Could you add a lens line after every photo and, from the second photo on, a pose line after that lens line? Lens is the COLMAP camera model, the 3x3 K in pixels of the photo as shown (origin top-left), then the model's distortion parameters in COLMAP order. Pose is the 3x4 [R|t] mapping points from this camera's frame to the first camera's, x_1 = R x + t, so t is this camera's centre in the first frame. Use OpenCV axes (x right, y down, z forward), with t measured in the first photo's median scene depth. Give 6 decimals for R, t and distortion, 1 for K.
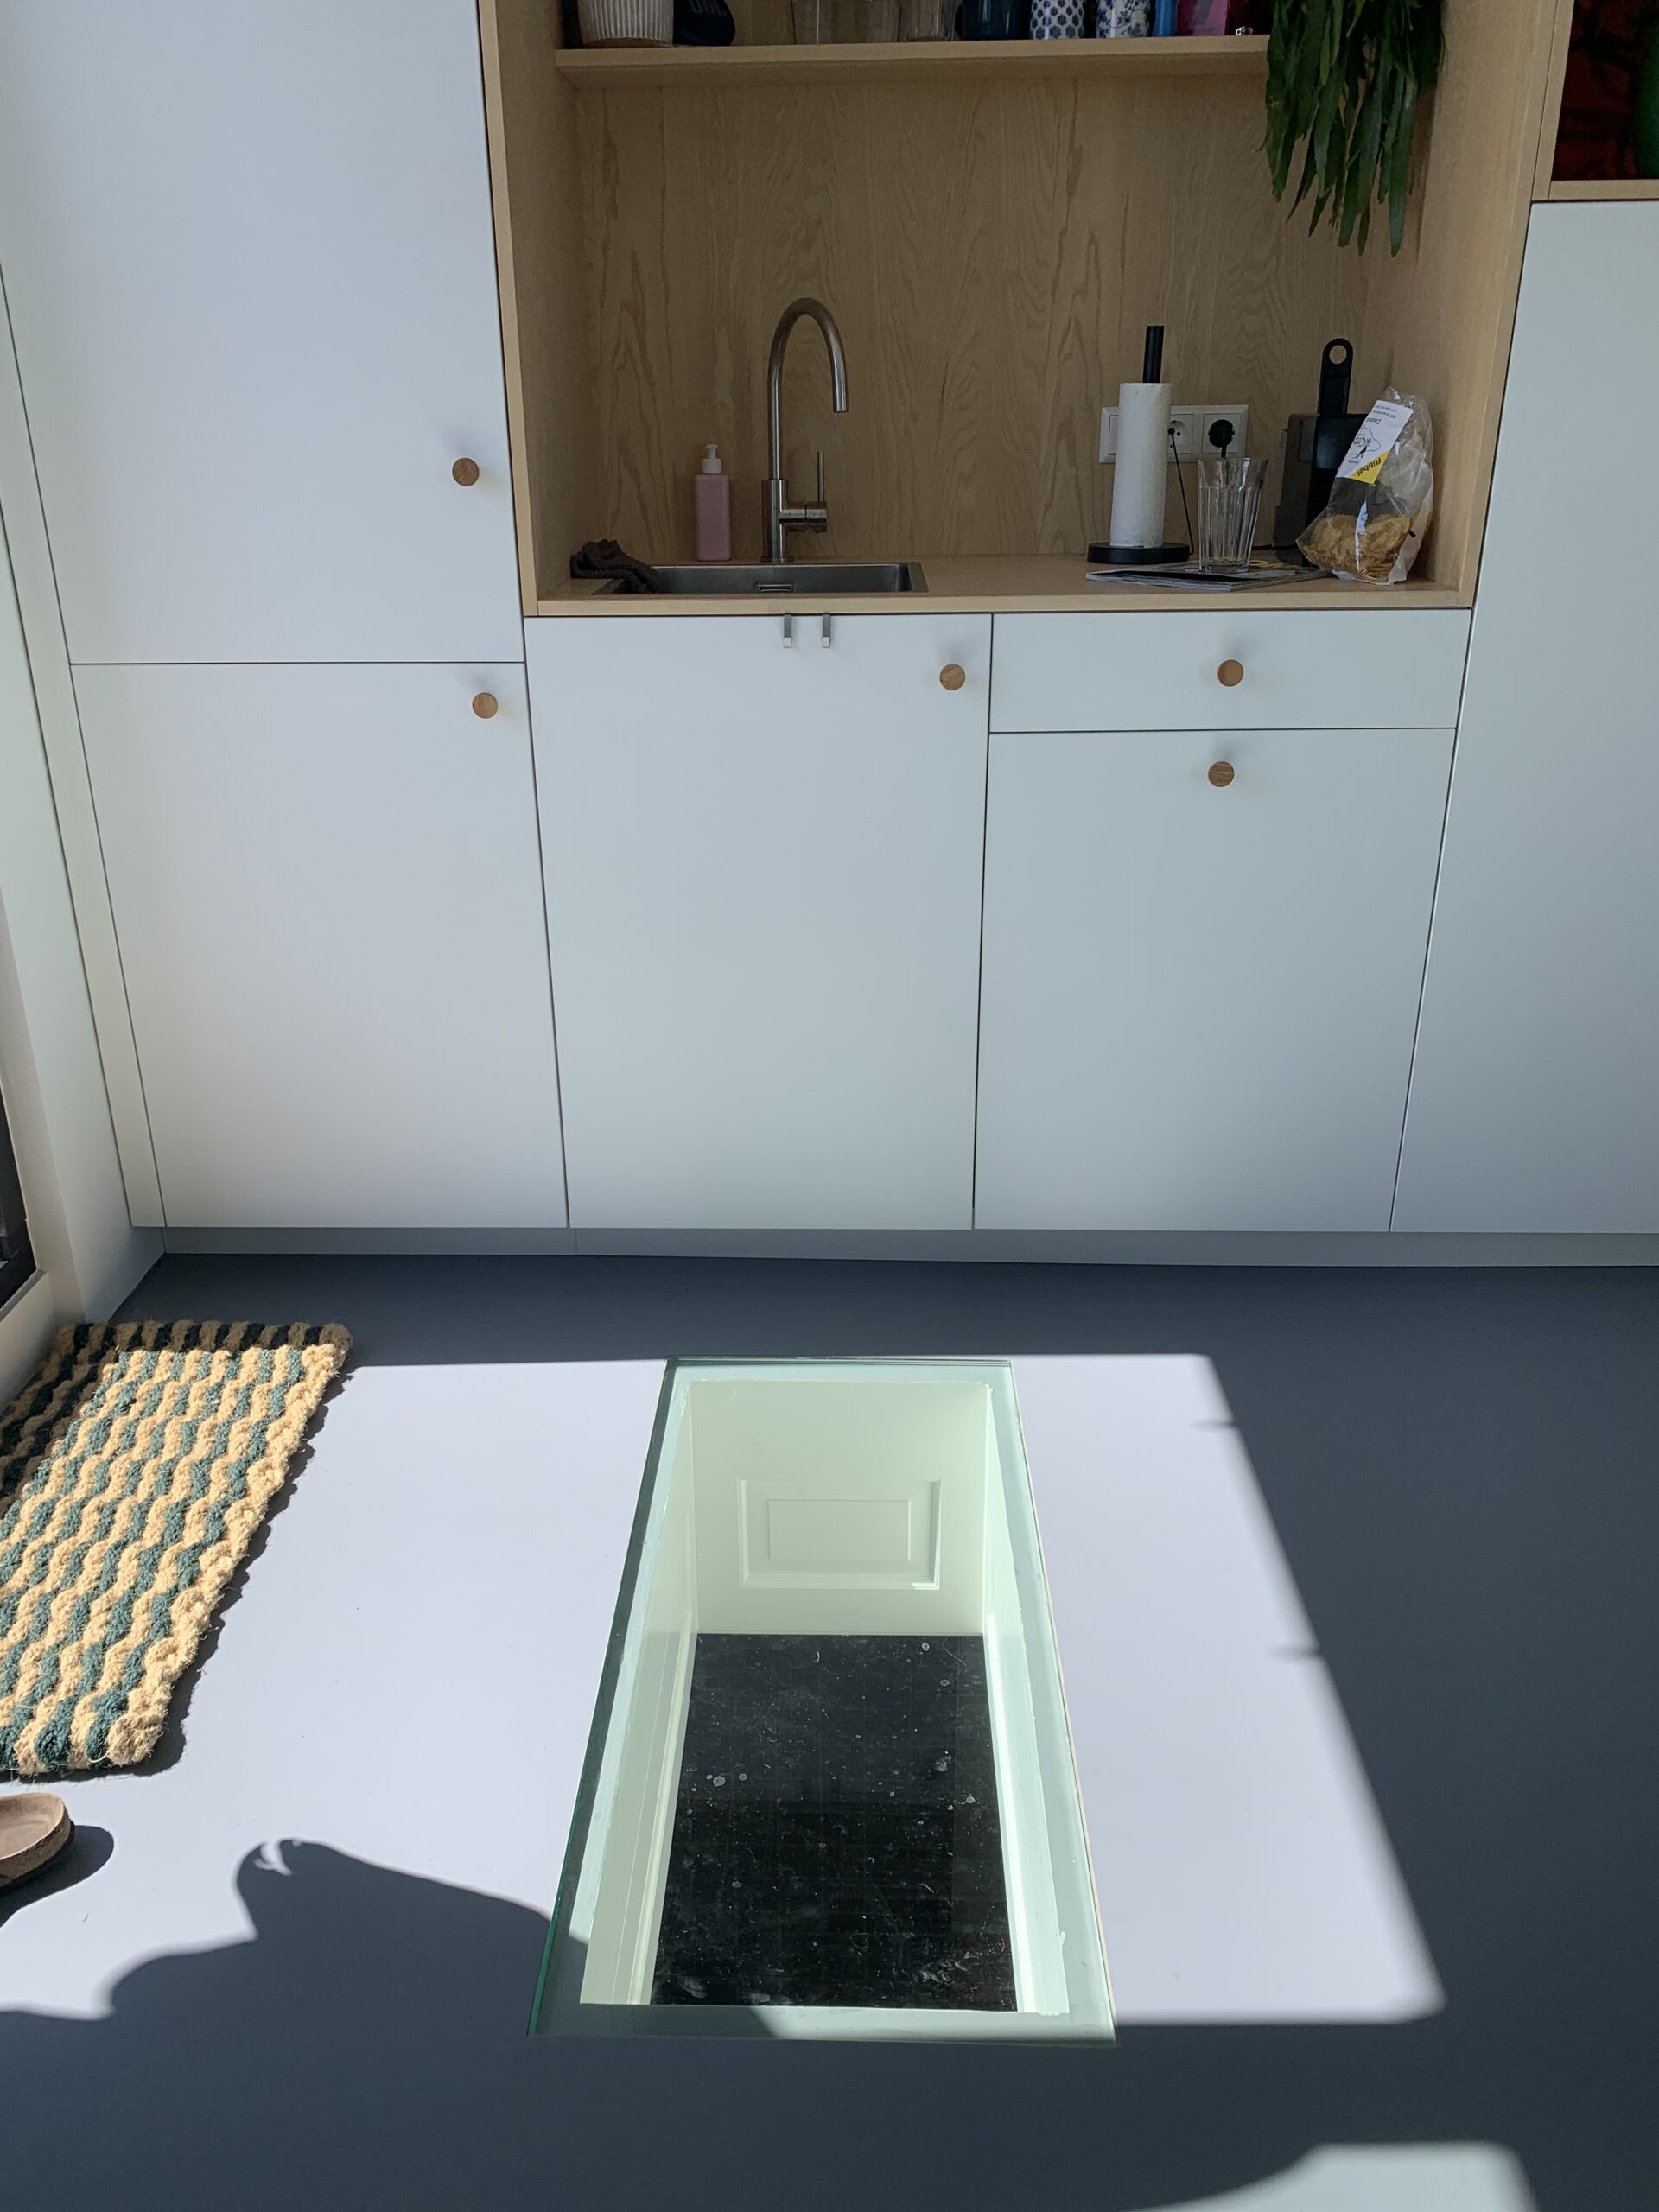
lens RADIAL K [[1694.2, 0, 829.5], [0, 1694.2, 1106.0], [0, 0, 1]] dist [-0.004853, 0.004212]
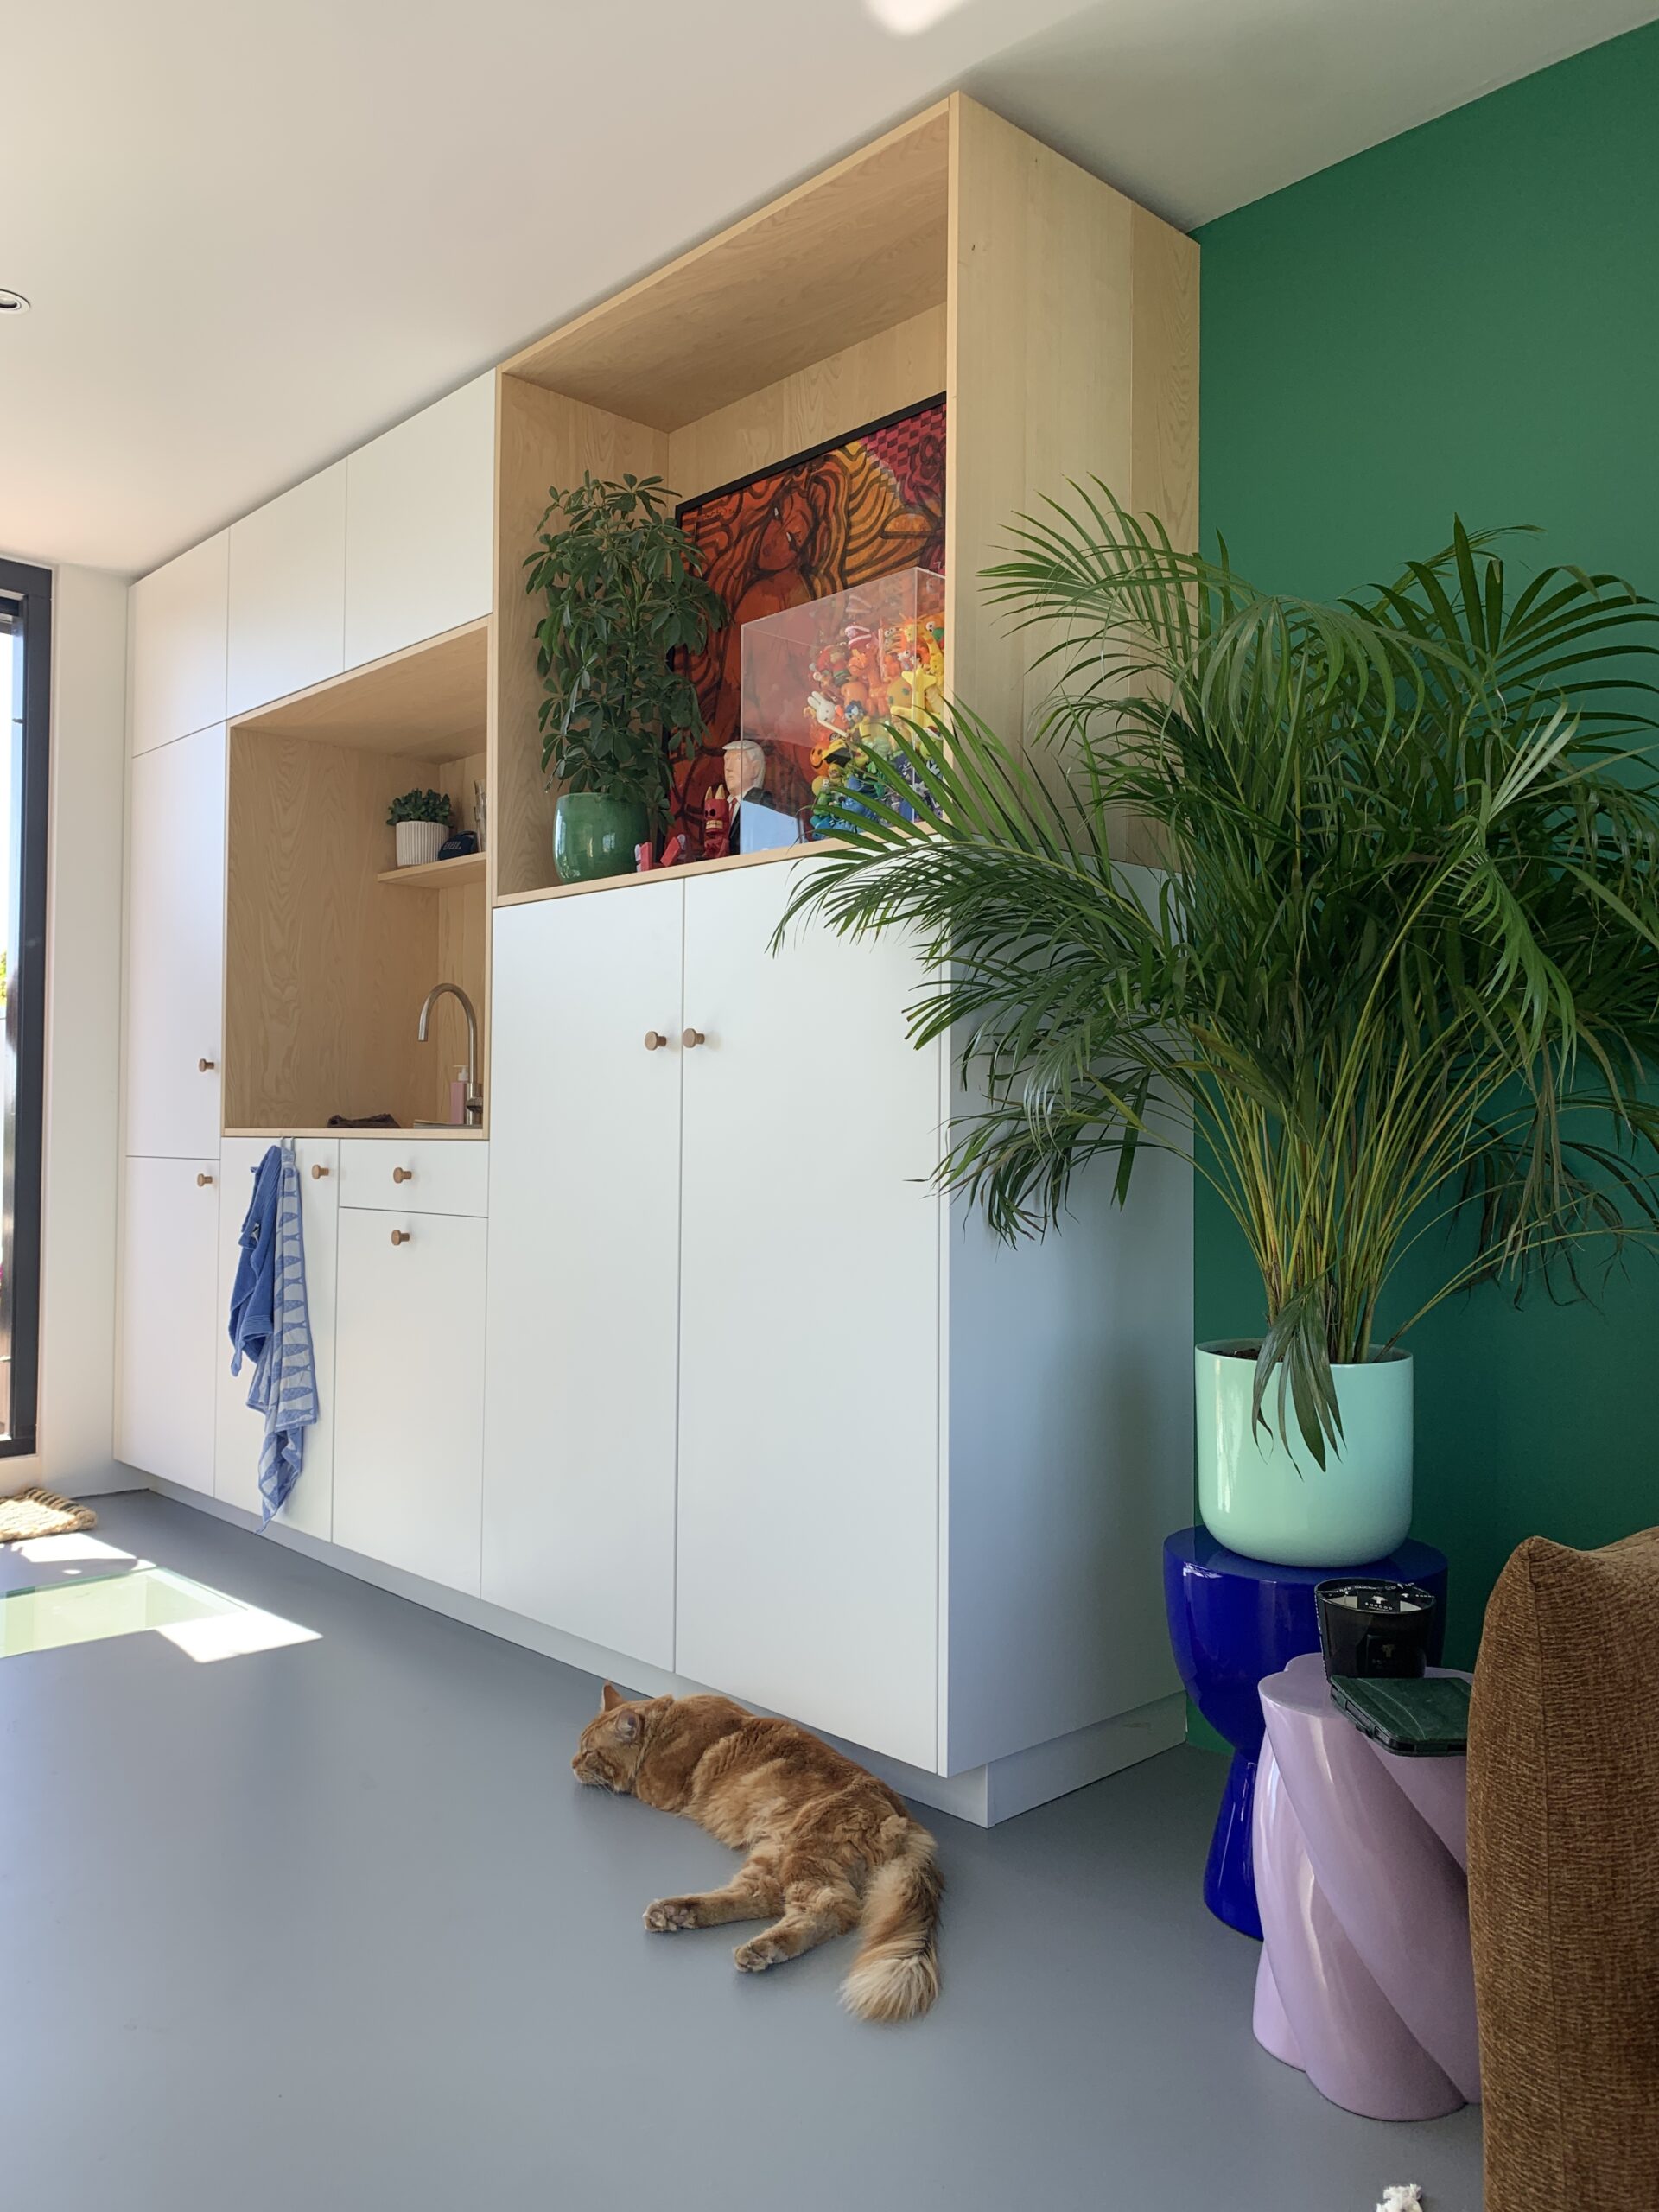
lens RADIAL K [[1715.4, 0, 739.5], [0, 1715.4, 1054.9], [0, 0, 1]] dist [-0.004205, -0.000321]
pose [[0.689159, -0.015500, -0.724444, 1.629496], [-0.294684, 0.907367, -0.299745, 0.035548], [0.661983, 0.420054, 0.620753, 0.146413]]
